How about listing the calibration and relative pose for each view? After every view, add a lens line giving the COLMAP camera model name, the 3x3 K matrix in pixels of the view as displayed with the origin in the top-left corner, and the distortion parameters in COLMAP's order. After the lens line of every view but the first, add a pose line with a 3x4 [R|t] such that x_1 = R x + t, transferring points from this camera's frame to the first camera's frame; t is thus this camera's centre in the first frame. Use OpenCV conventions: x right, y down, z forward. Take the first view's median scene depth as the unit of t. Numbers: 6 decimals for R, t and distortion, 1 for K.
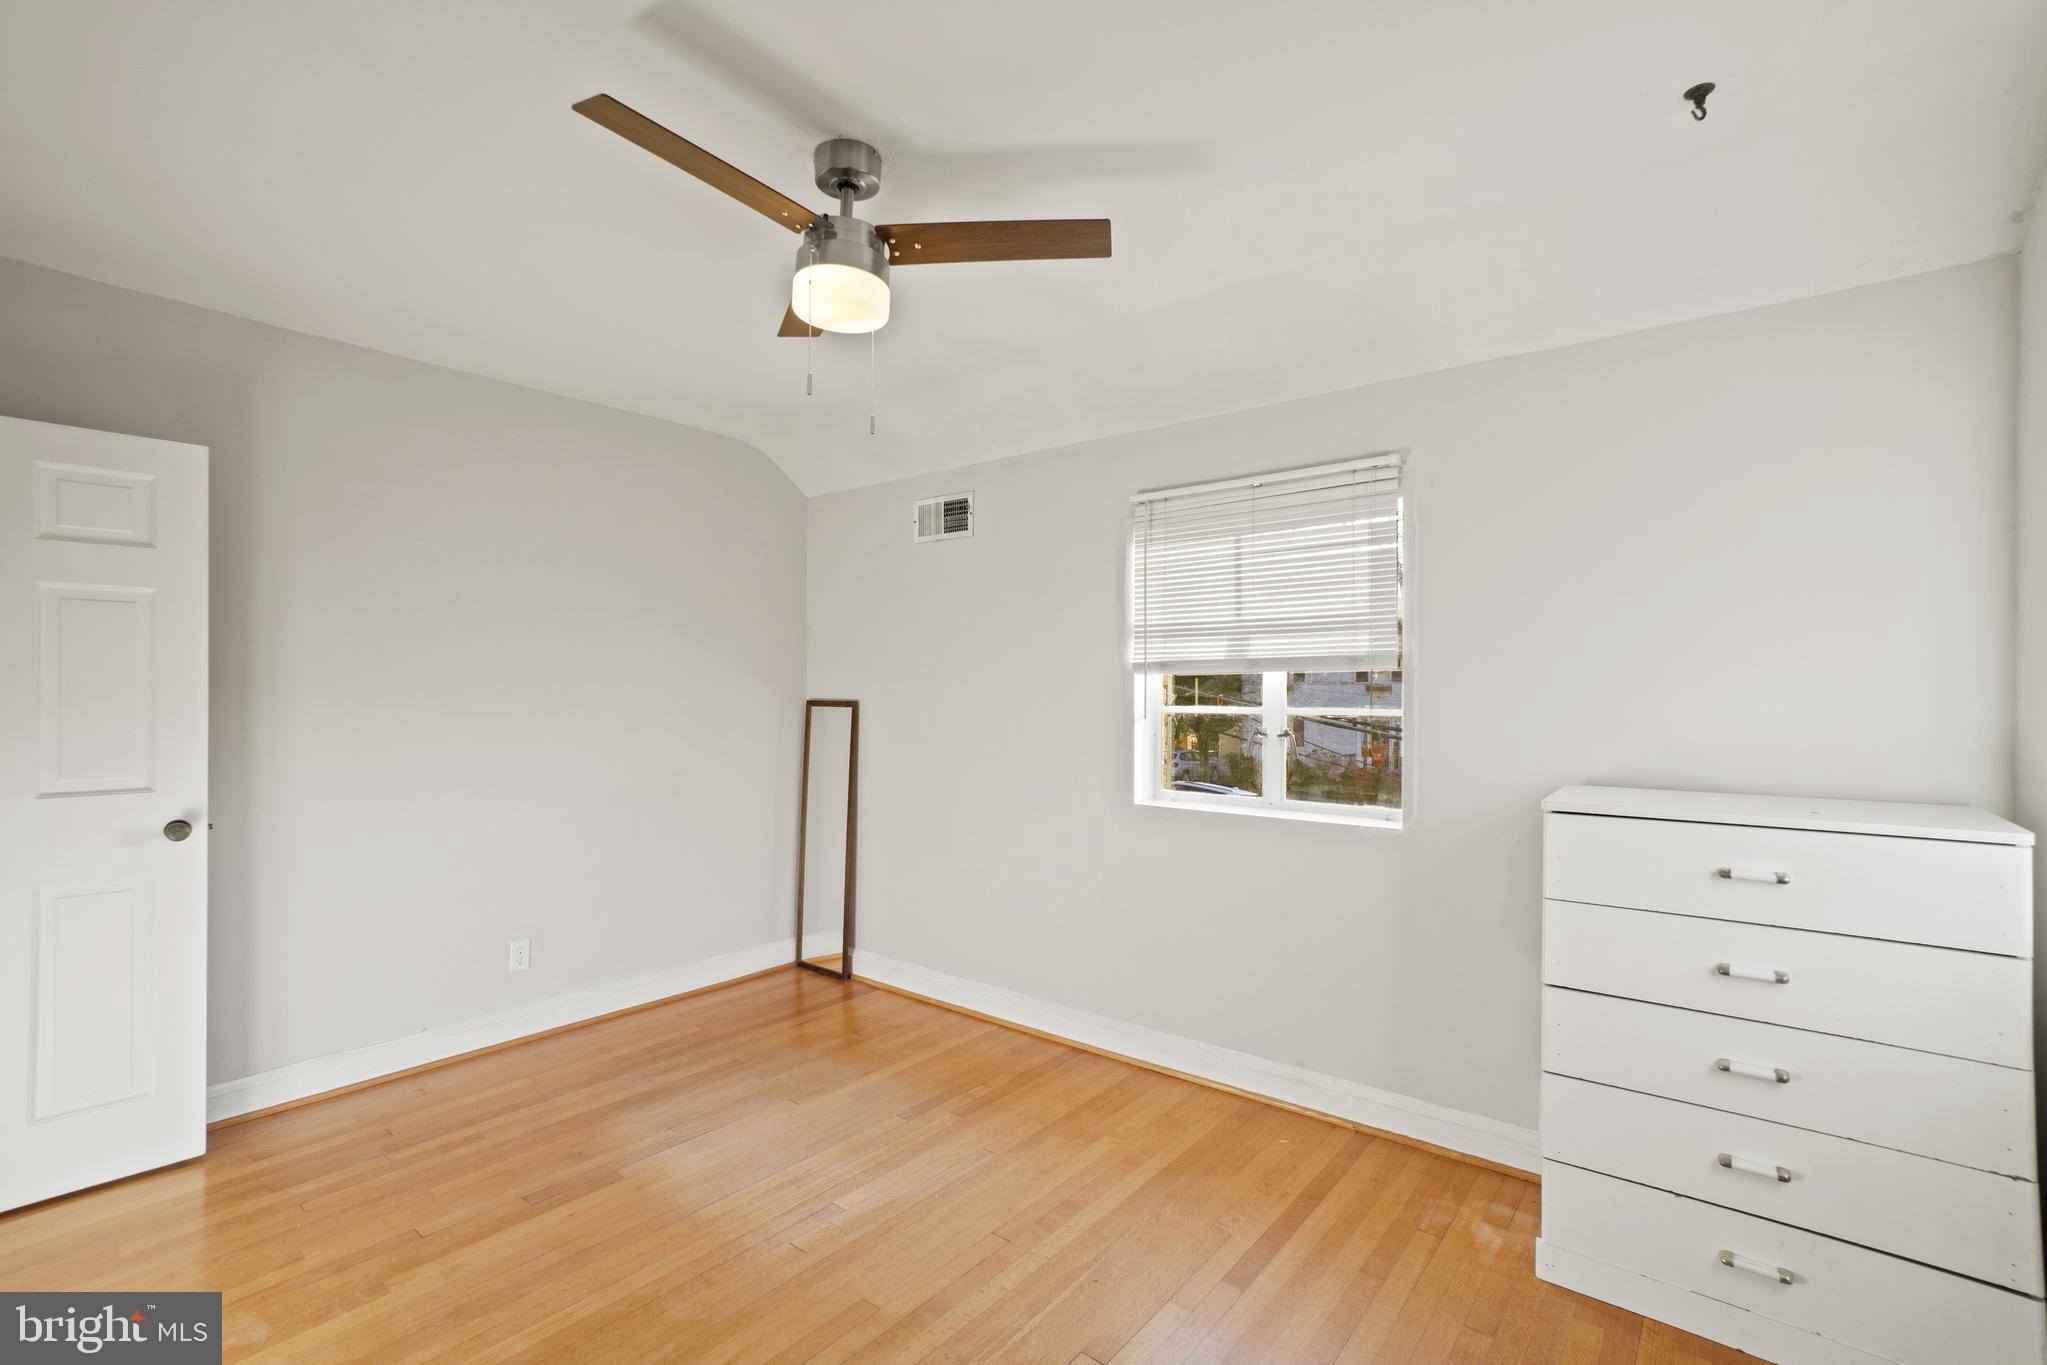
lens RADIAL K [[917.7, 0, 1017.4], [0, 917.7, 684.2], [0, 0, 1]] dist [-0.044752, 0.021656]
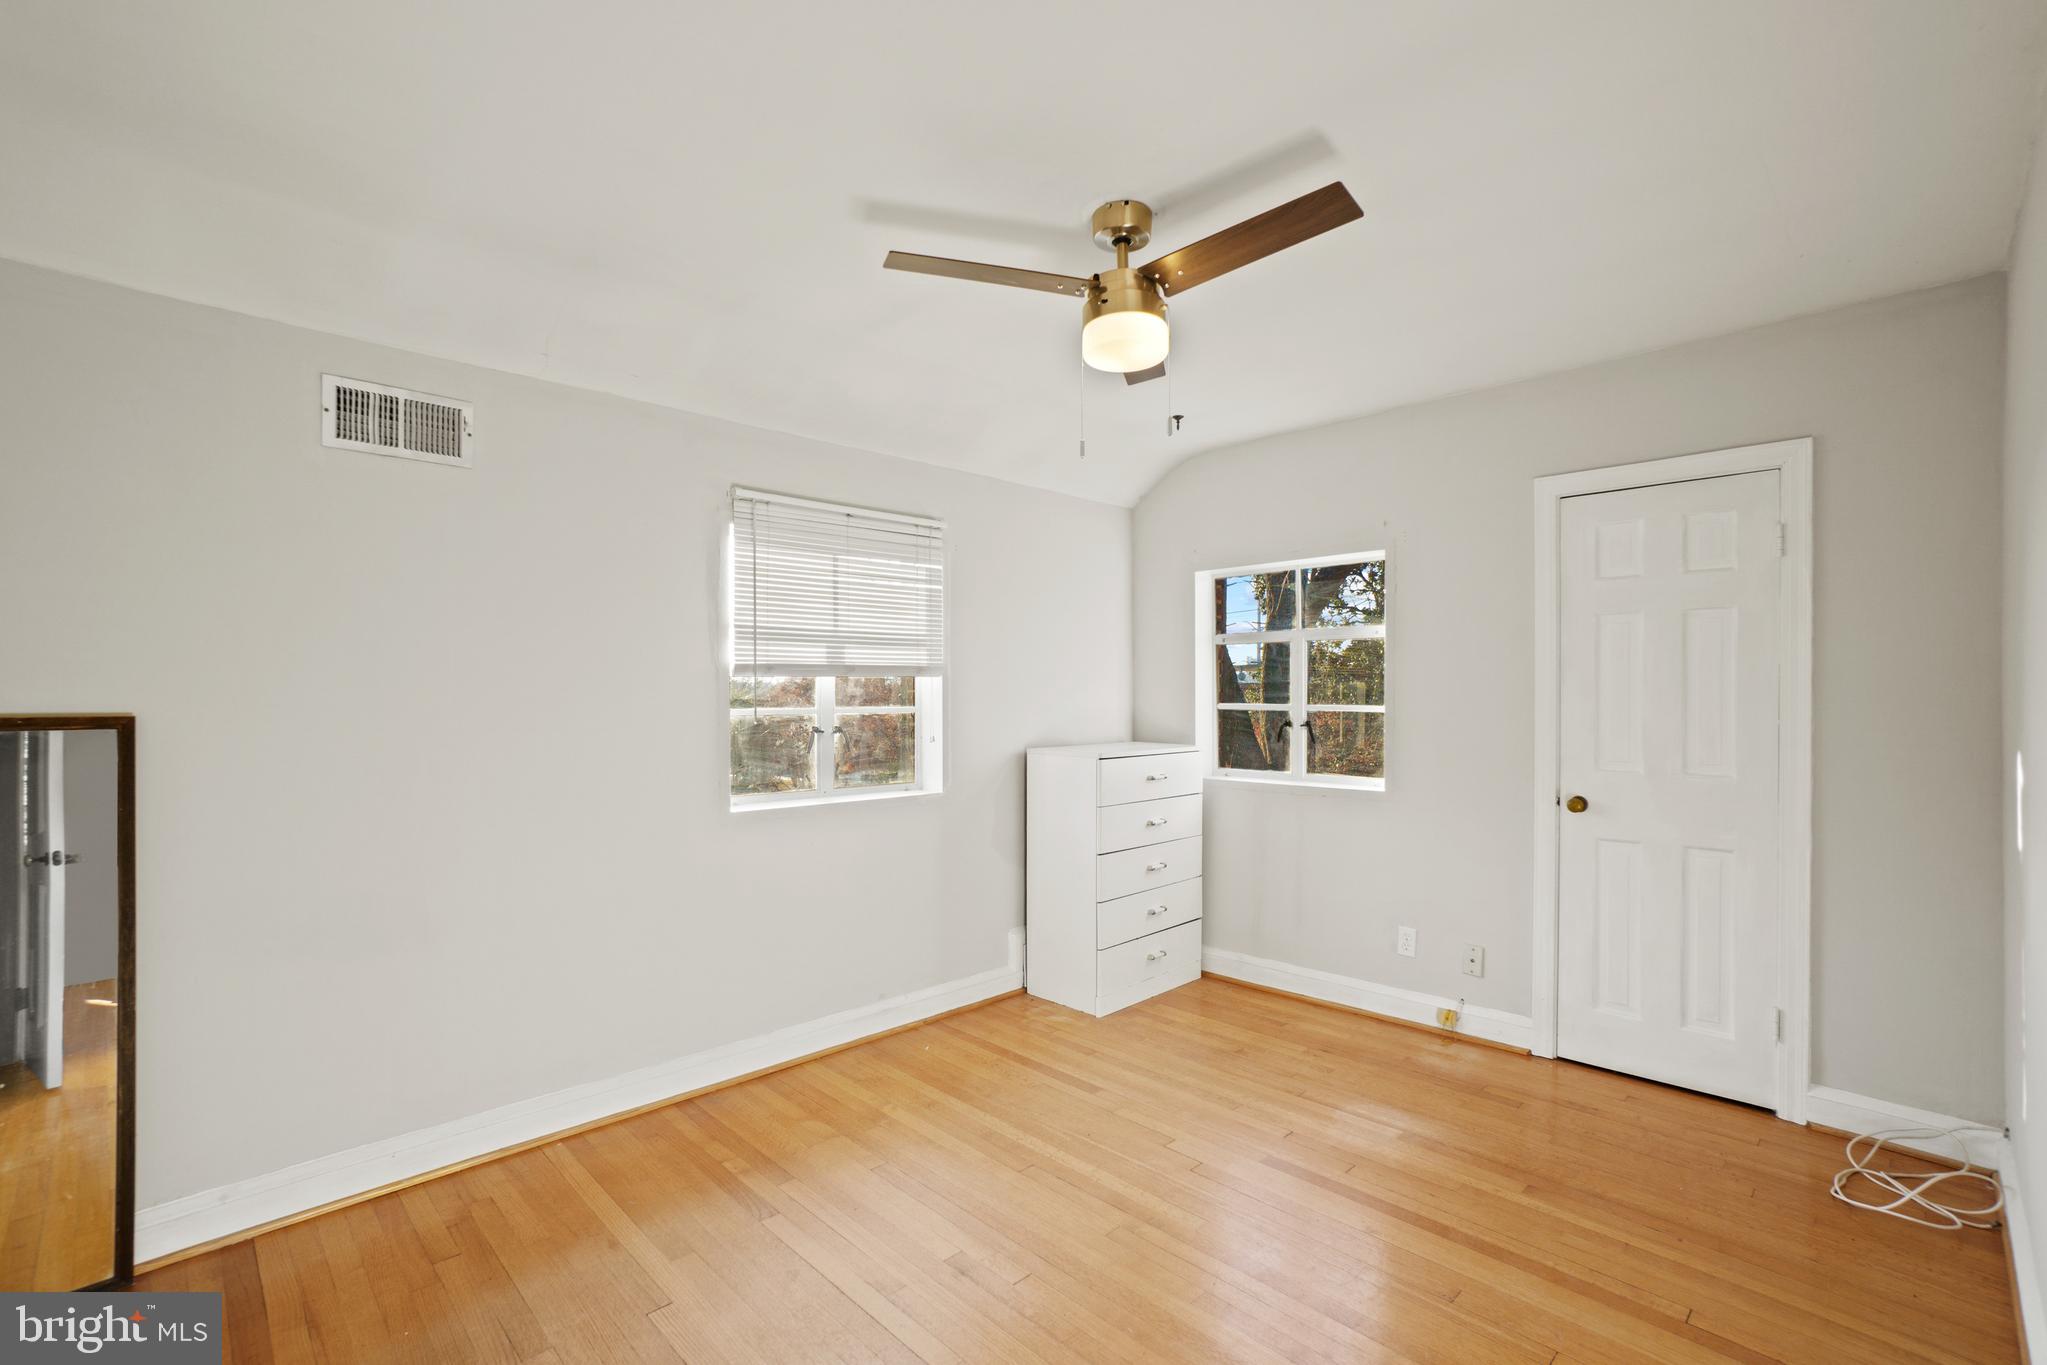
lens RADIAL K [[917.7, 0, 1017.4], [0, 917.7, 684.2], [0, 0, 1]] dist [-0.044752, 0.021656]
pose [[0.110877, 0.006115, 0.993815, -0.854065], [-0.006790, 0.999962, -0.005395, 0.001049], [-0.993811, -0.006150, 0.110915, 0.652699]]
